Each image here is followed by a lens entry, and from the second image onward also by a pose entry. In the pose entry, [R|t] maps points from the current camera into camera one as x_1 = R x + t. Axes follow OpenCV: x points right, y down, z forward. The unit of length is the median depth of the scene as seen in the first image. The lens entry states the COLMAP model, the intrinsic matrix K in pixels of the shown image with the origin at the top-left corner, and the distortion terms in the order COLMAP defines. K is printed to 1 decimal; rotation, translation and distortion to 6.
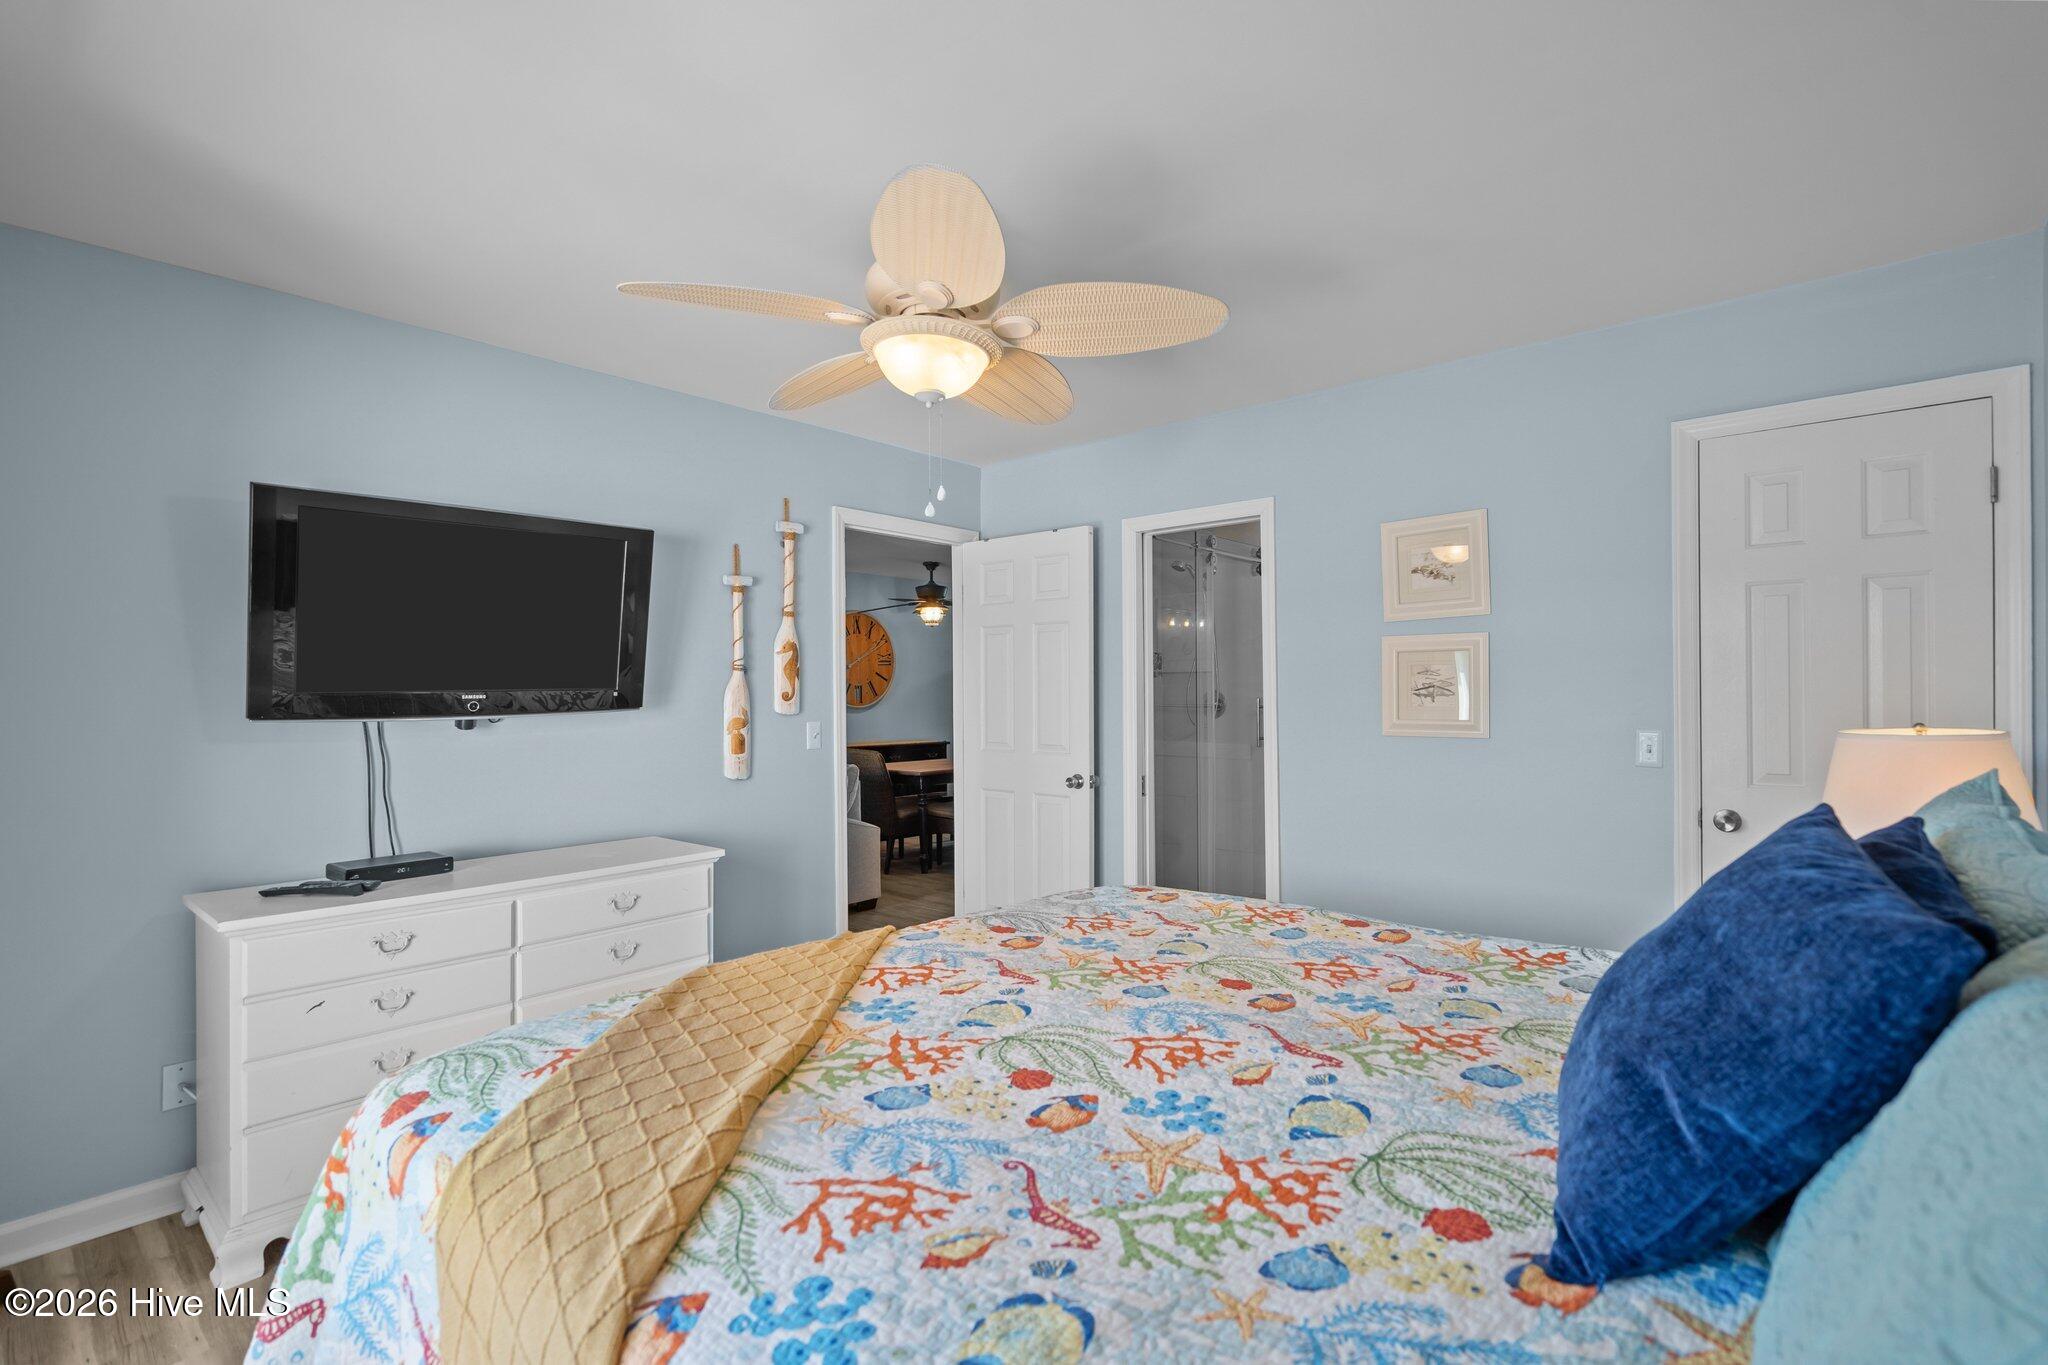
lens RADIAL K [[955.3, 0, 1018.4], [0, 955.3, 692.3], [0, 0, 1]] dist [-0.001469, 0.000170]
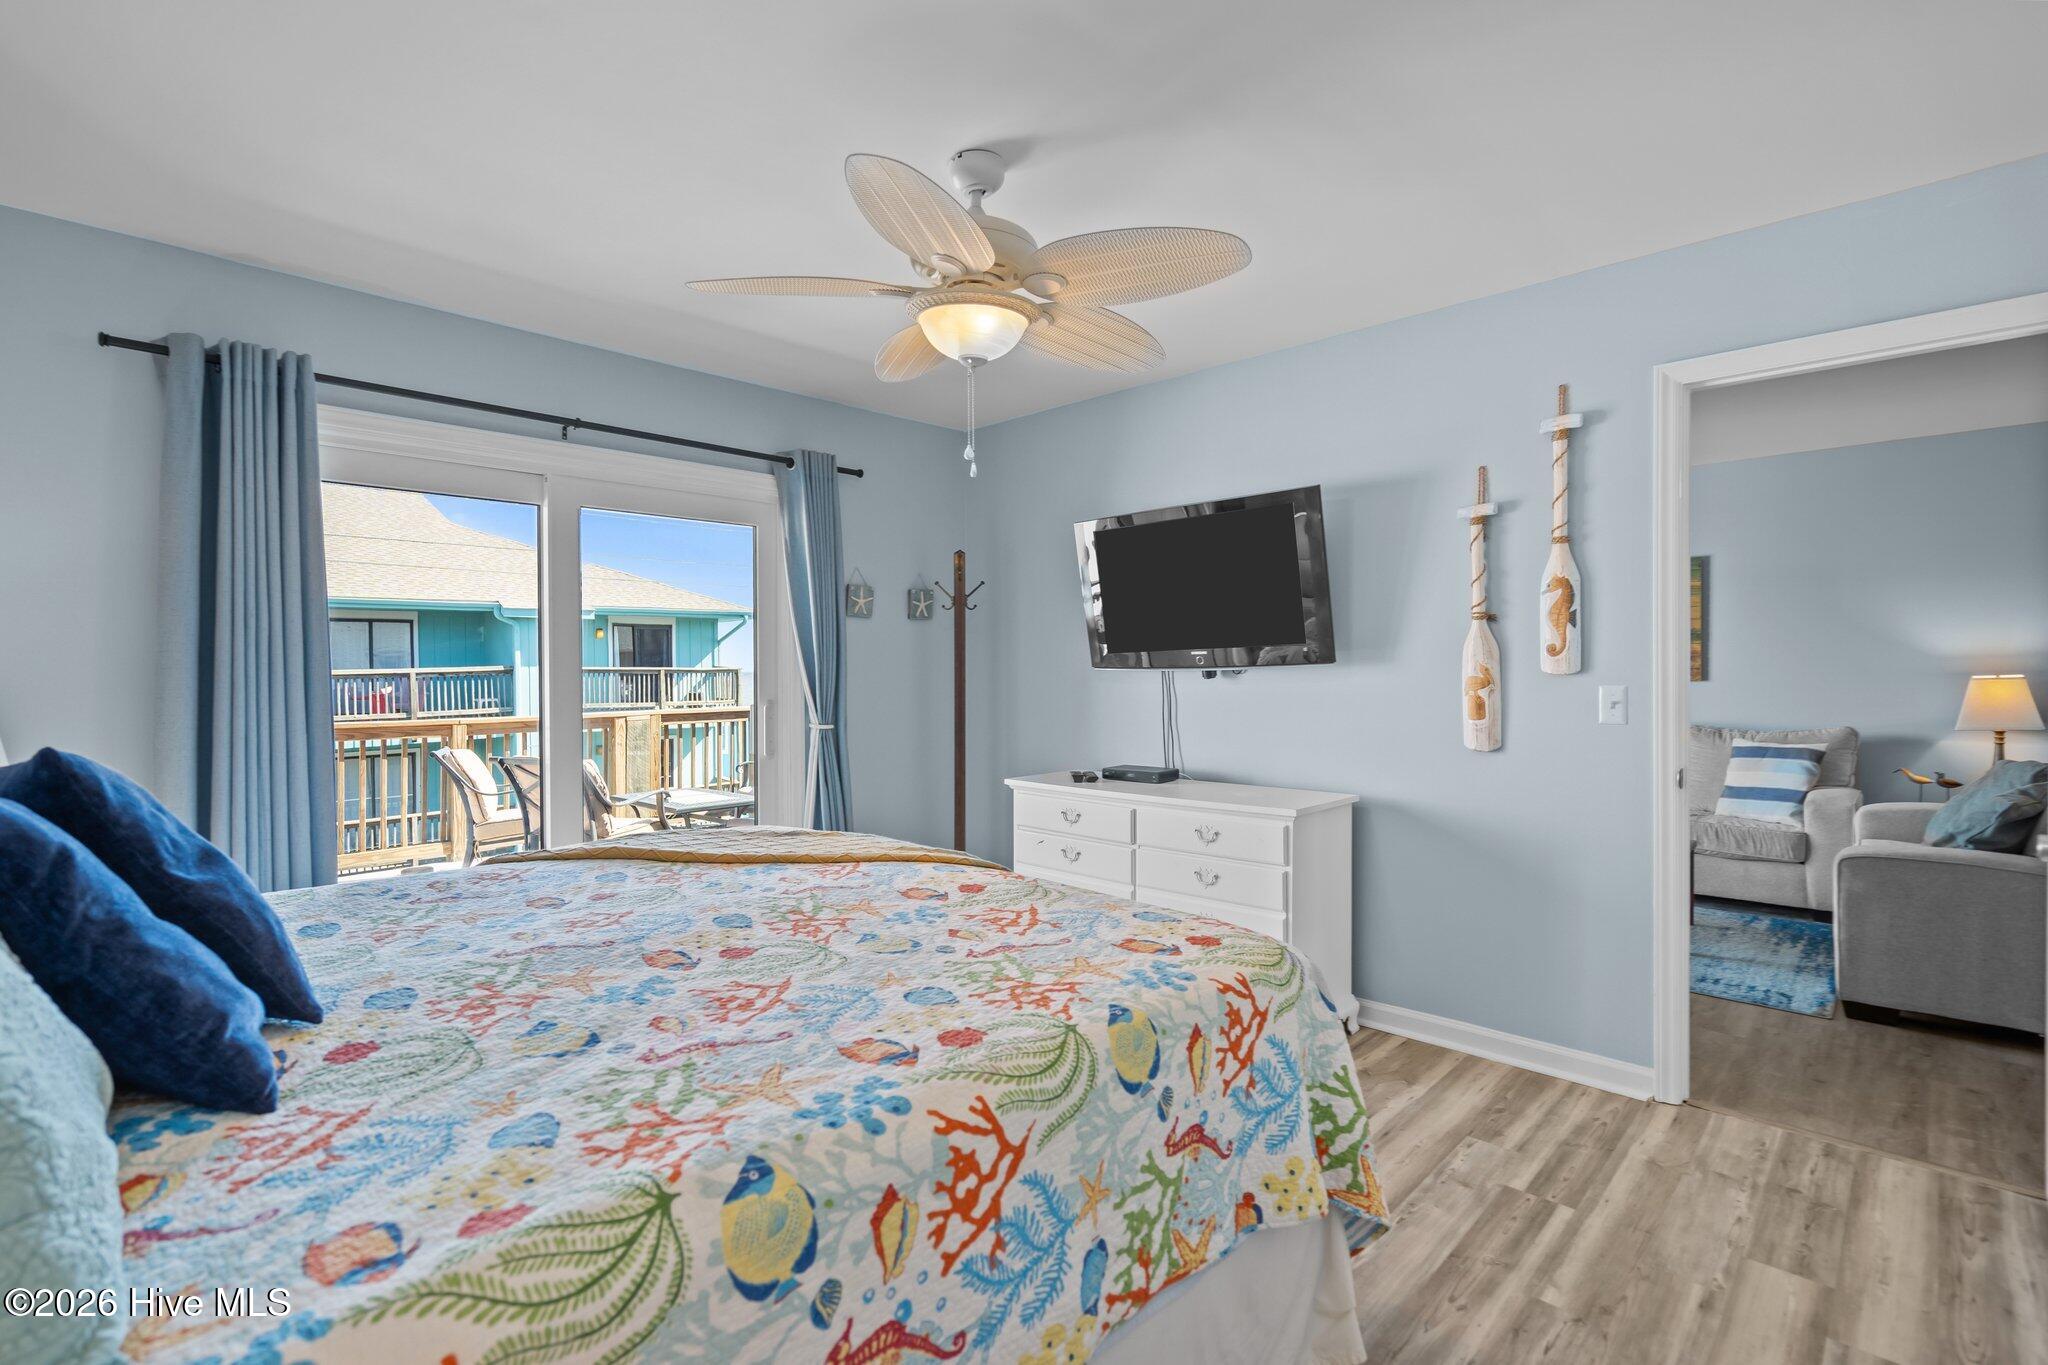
lens RADIAL K [[955.3, 0, 1018.4], [0, 955.3, 692.3], [0, 0, 1]] dist [-0.001469, 0.000170]
pose [[-0.052949, 0.034557, -0.997999, 0.712620], [0.008115, 0.999383, 0.034174, 0.011166], [0.998564, -0.006289, -0.053196, 0.826033]]
